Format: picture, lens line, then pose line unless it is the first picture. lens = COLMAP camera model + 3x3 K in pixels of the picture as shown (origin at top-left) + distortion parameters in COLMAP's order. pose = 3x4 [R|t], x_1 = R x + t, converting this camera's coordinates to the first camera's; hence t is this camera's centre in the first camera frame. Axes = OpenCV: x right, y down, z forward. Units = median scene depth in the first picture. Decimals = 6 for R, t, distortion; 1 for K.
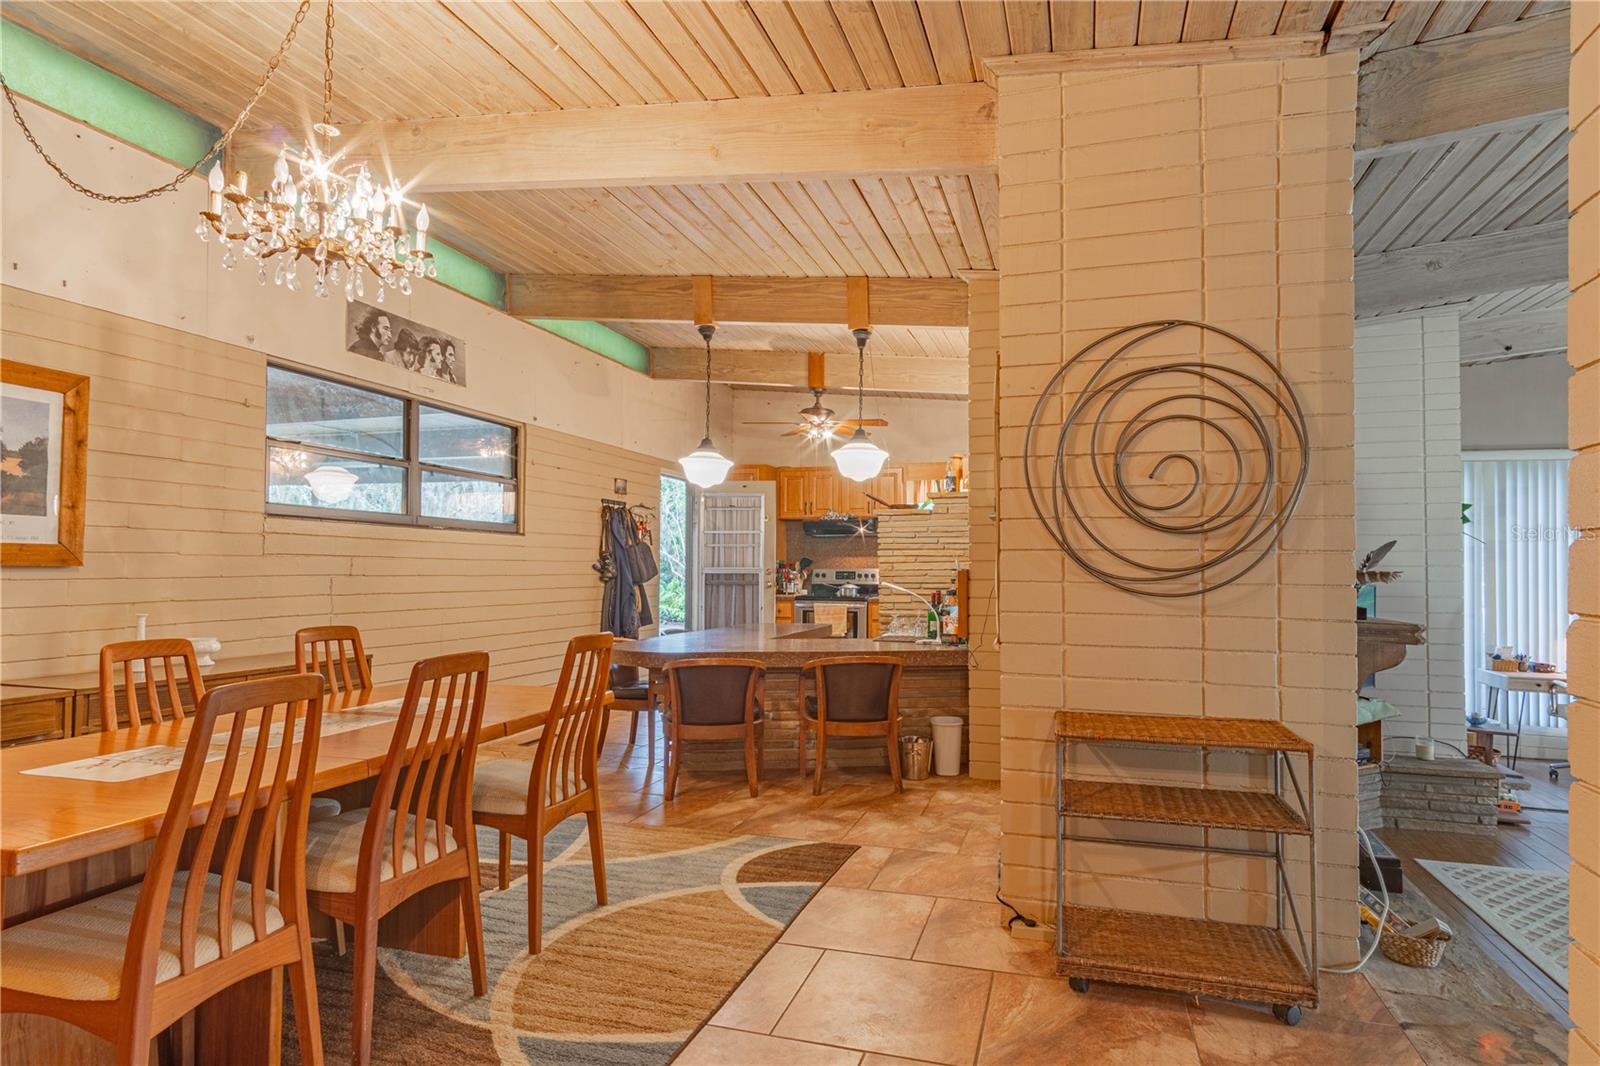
lens RADIAL K [[847.6, 0, 805.6], [0, 847.6, 540.5], [0, 0, 1]] dist [0.004391, 0.000081]
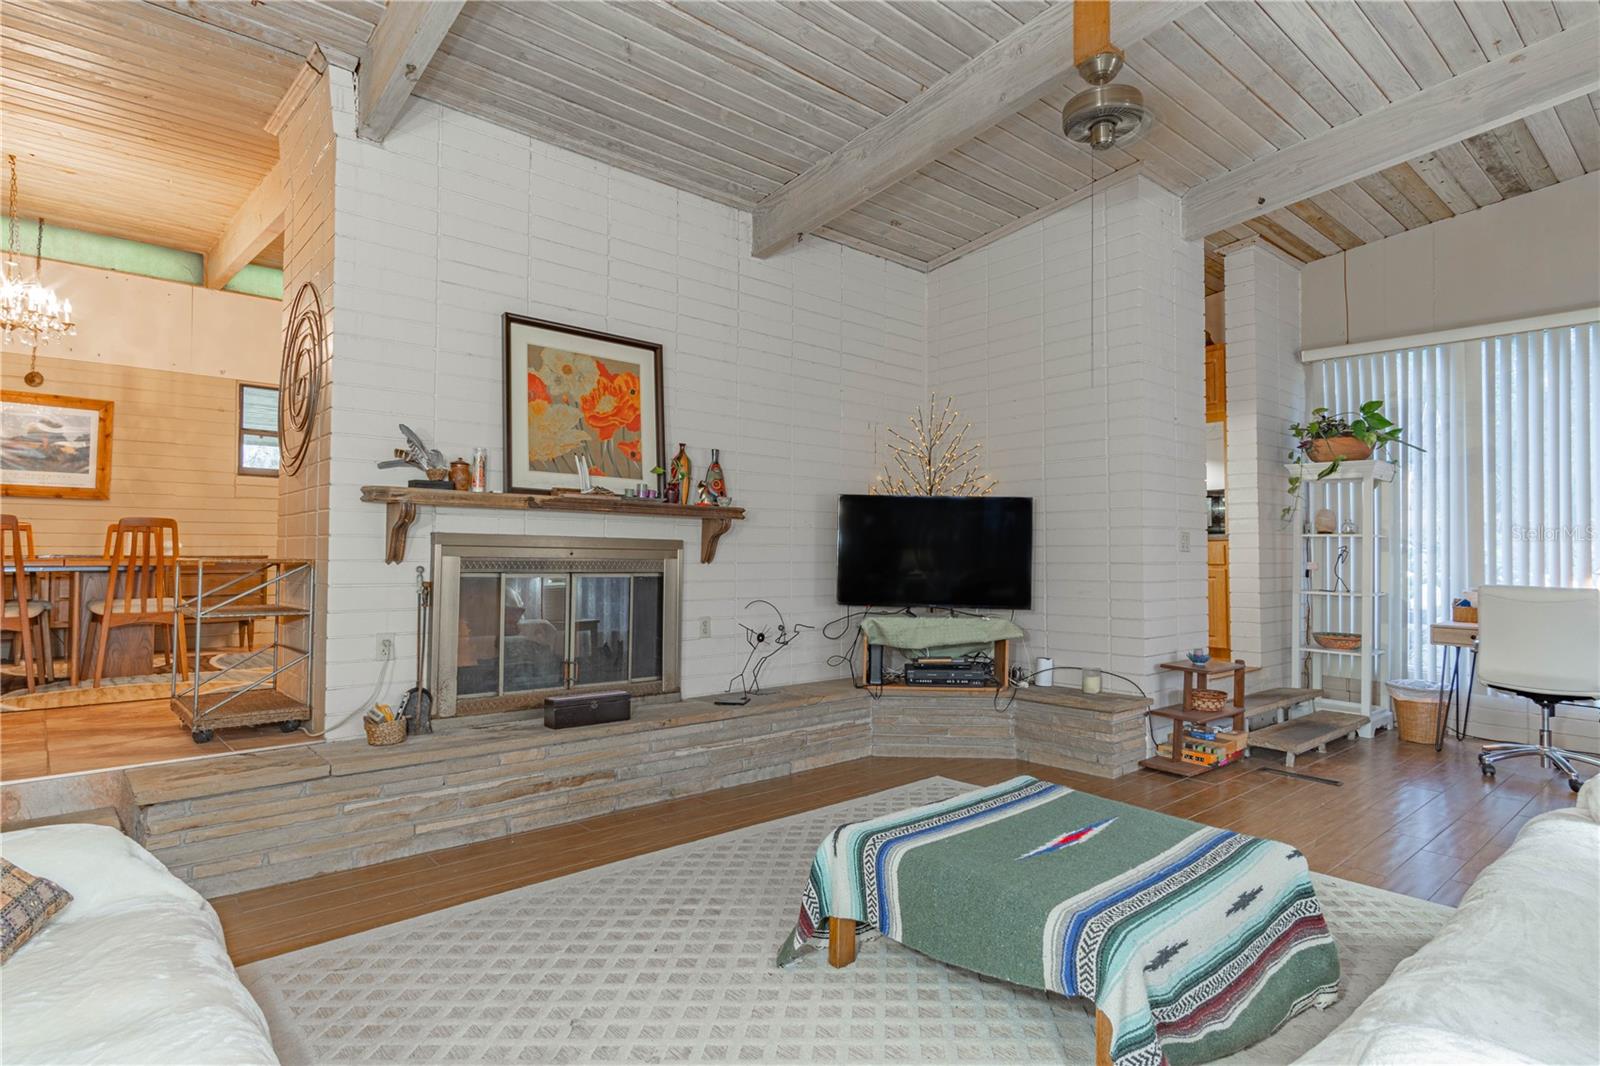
lens RADIAL K [[847.6, 0, 801.8], [0, 847.6, 538.1], [0, 0, 1]] dist [0.004391, 0.000081]
pose [[0.857981, -0.014566, -0.513475, 1.461713], [0.018374, 0.999828, 0.002337, 0.138948], [0.513353, -0.011440, 0.858101, 0.145447]]
